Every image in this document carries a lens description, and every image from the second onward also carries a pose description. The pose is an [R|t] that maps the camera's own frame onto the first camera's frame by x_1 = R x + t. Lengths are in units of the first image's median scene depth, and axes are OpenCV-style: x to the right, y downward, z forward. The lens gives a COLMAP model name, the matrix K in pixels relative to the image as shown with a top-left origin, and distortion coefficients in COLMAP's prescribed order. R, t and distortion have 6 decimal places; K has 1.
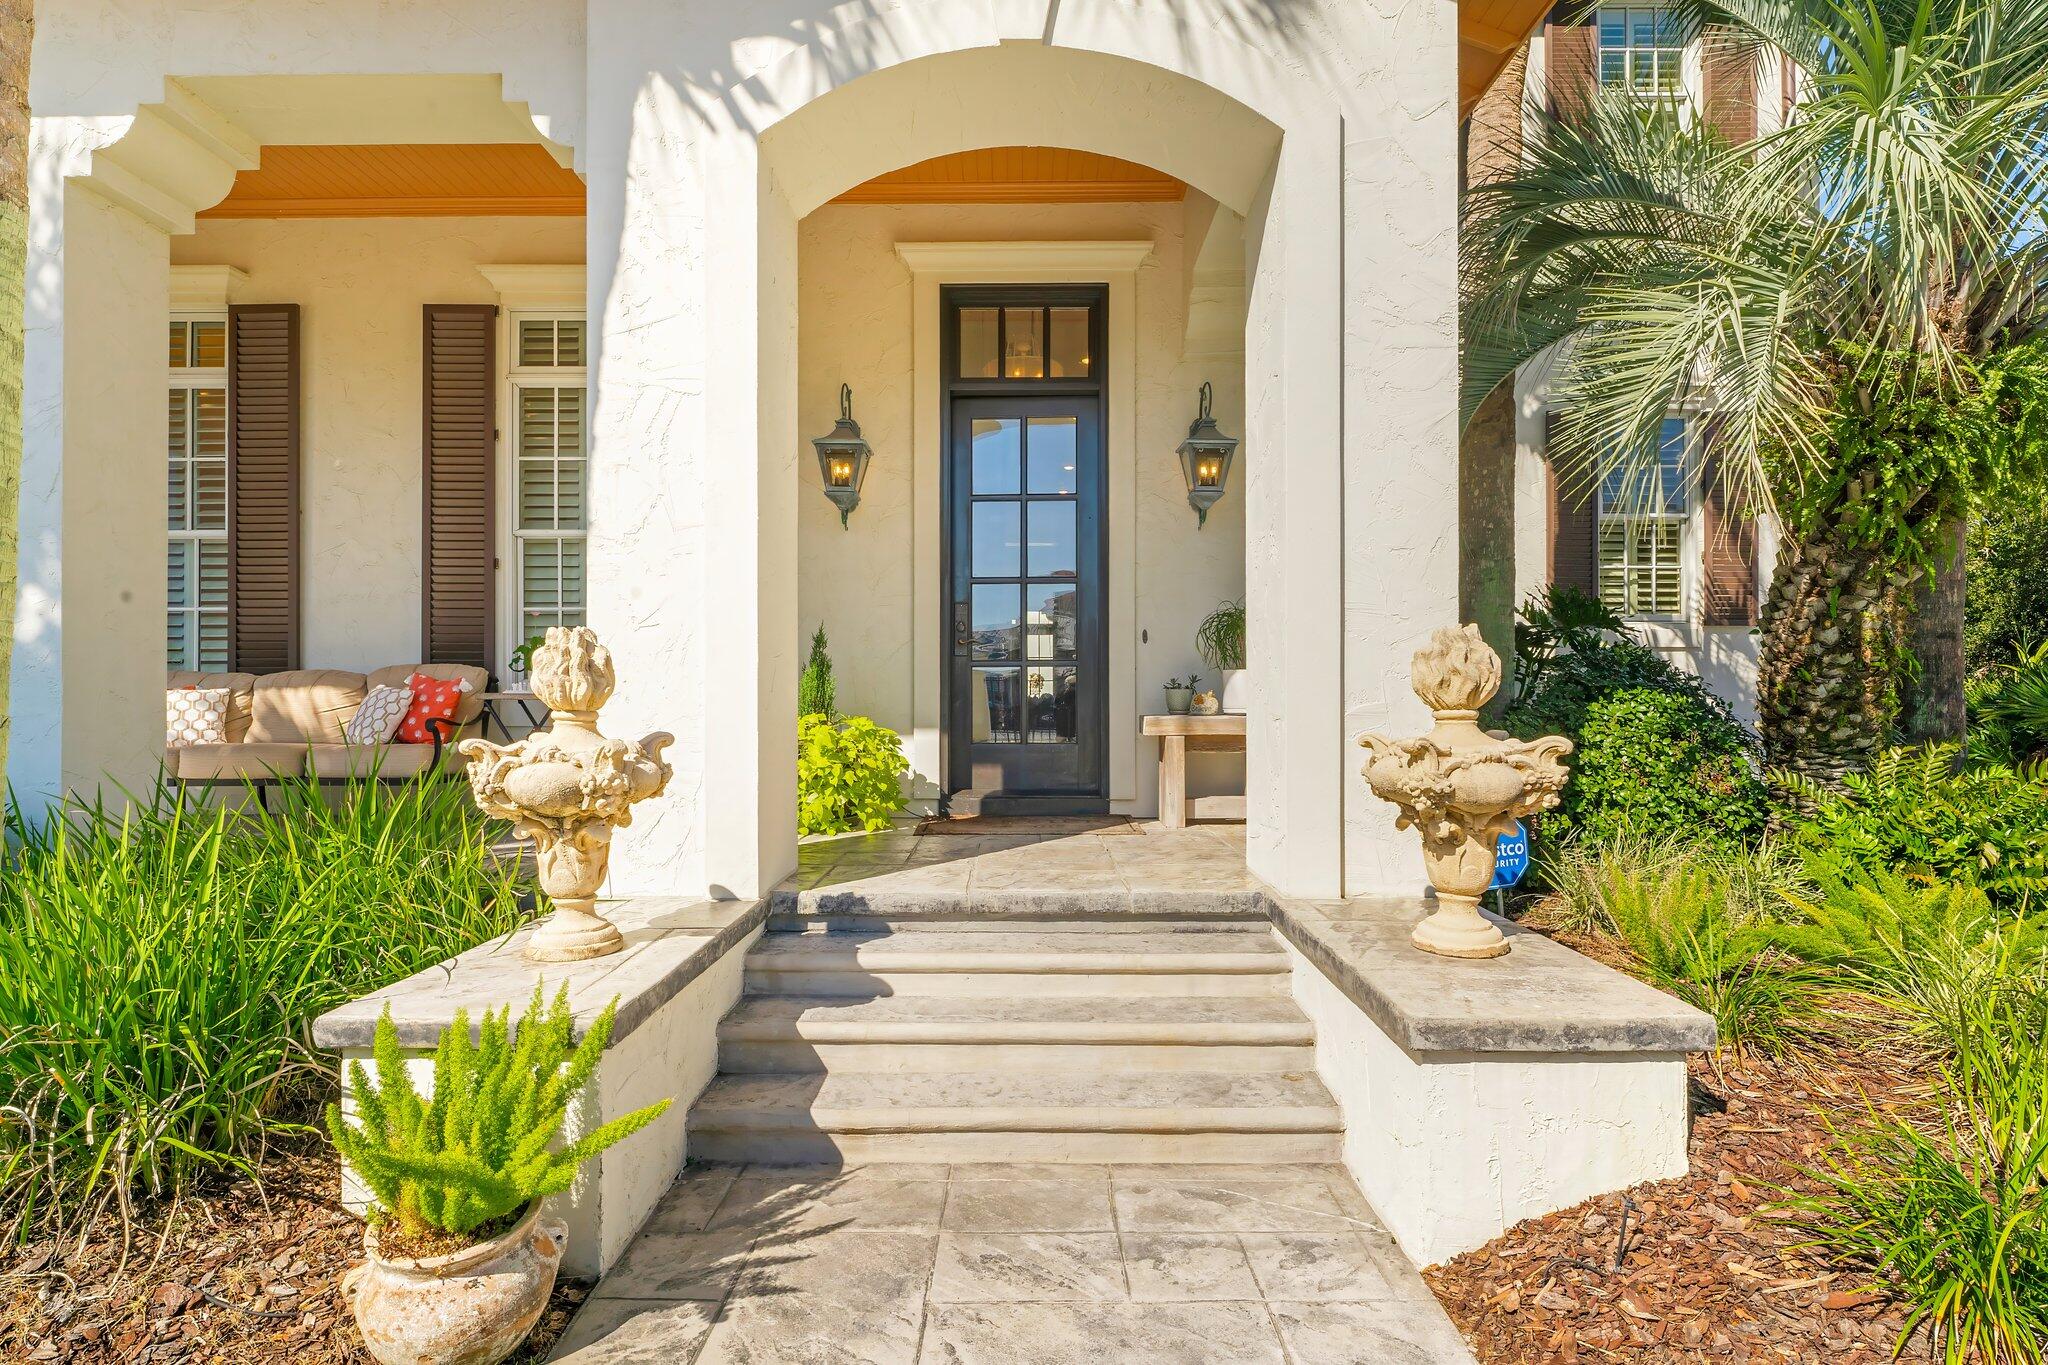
lens RADIAL K [[1036.9, 0, 1020.1], [0, 1036.9, 687.7], [0, 0, 1]] dist [-0.002291, -0.000145]
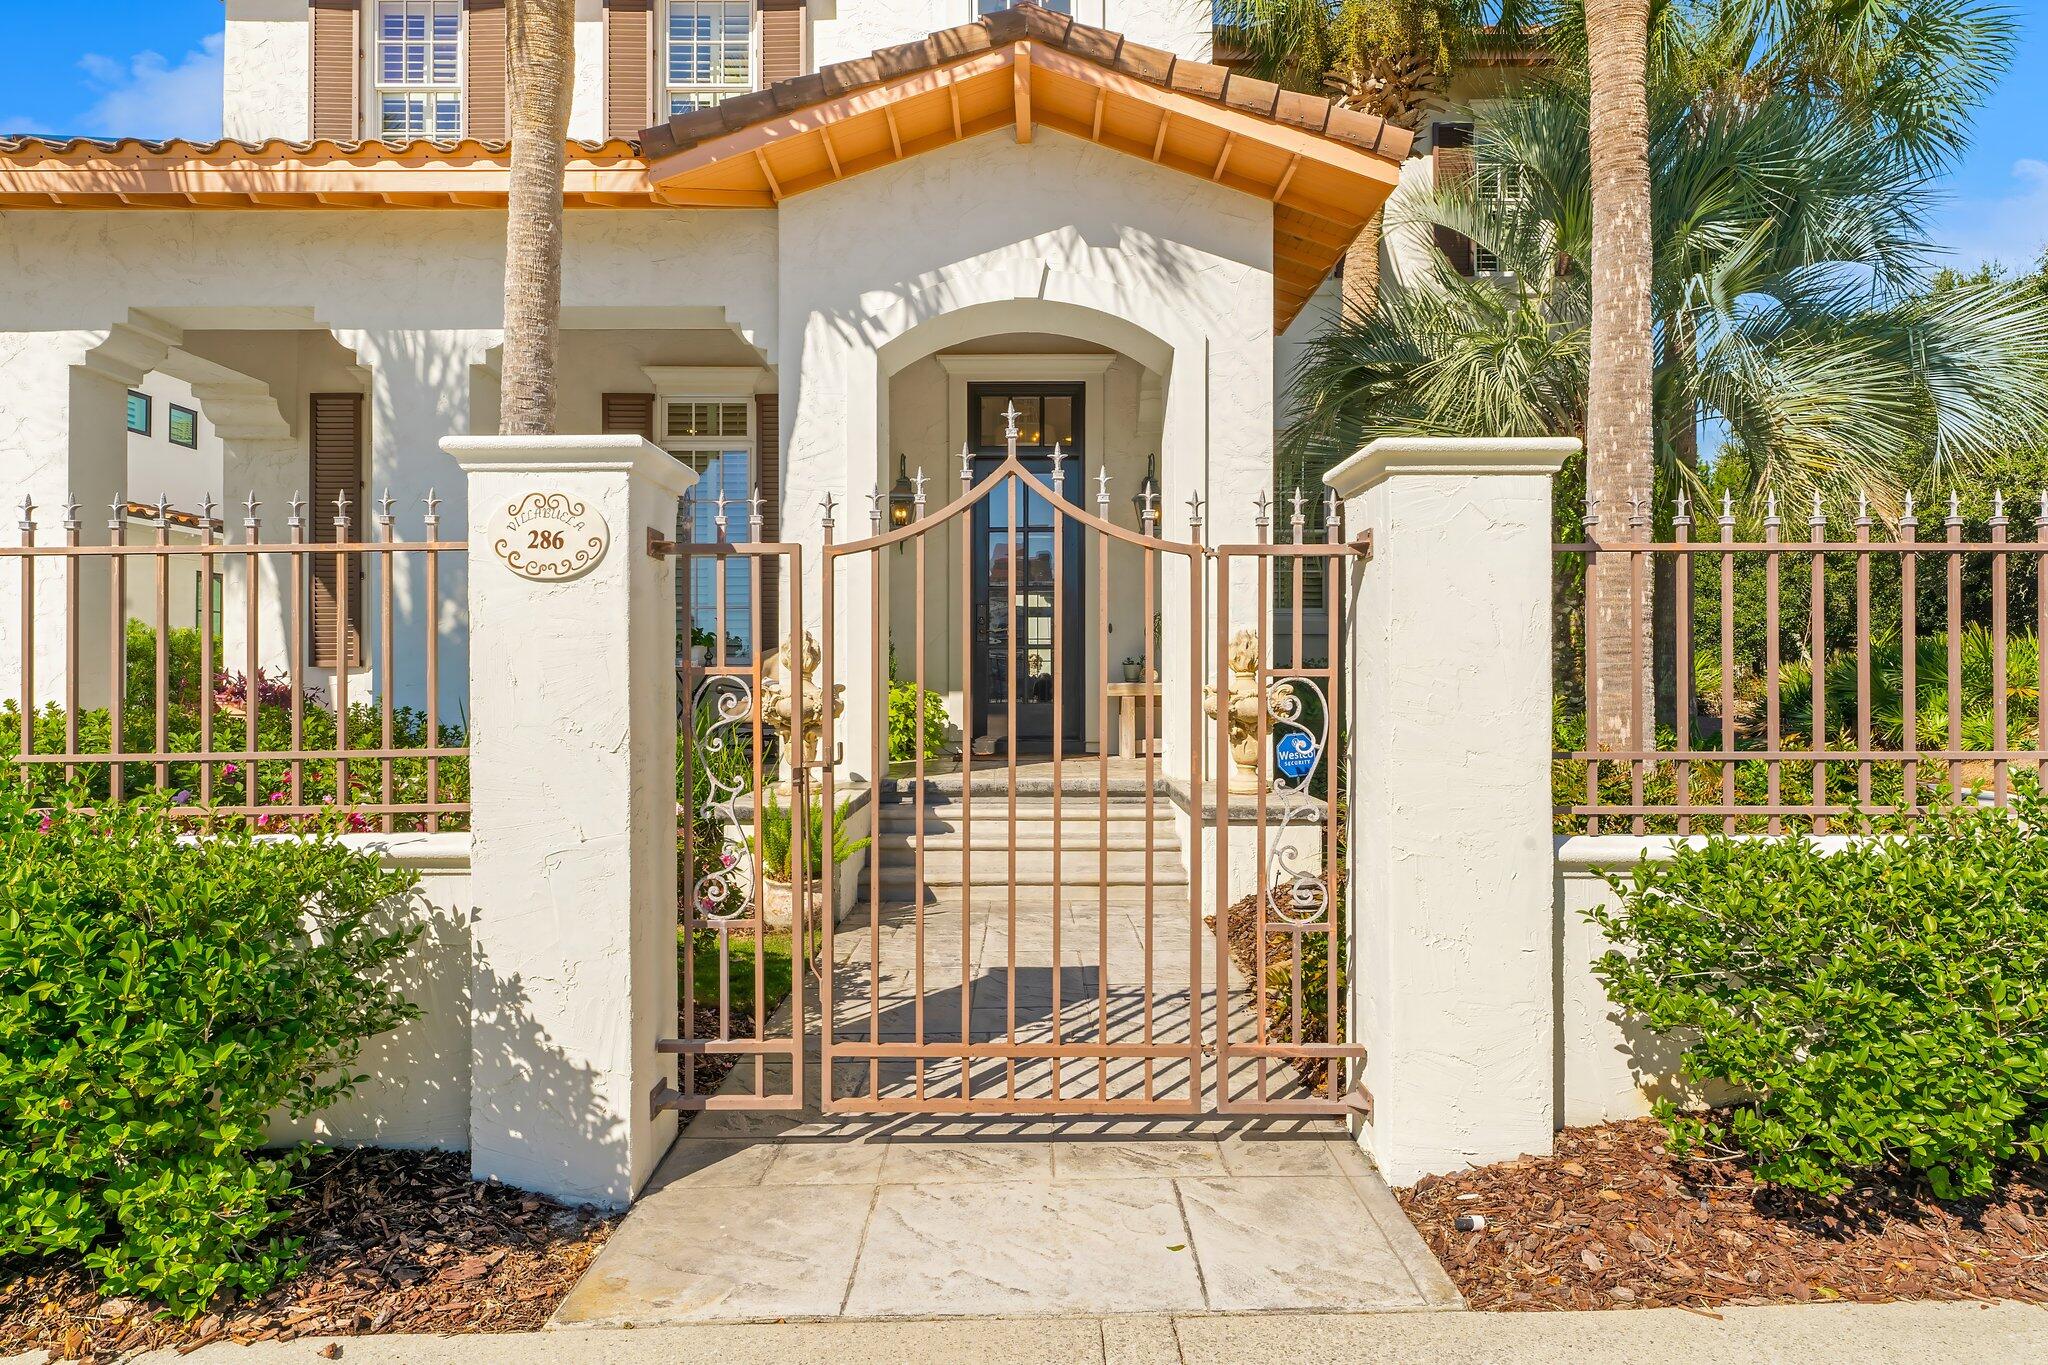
lens RADIAL K [[1121.3, 0, 1027.3], [0, 1121.3, 678.4], [0, 0, 1]] dist [0.002257, 0.000092]
pose [[0.999968, 0.000674, 0.007922, -0.010432], [-0.000738, 0.999967, 0.008031, 0.012084], [-0.007917, -0.008036, 0.999936, -0.886019]]
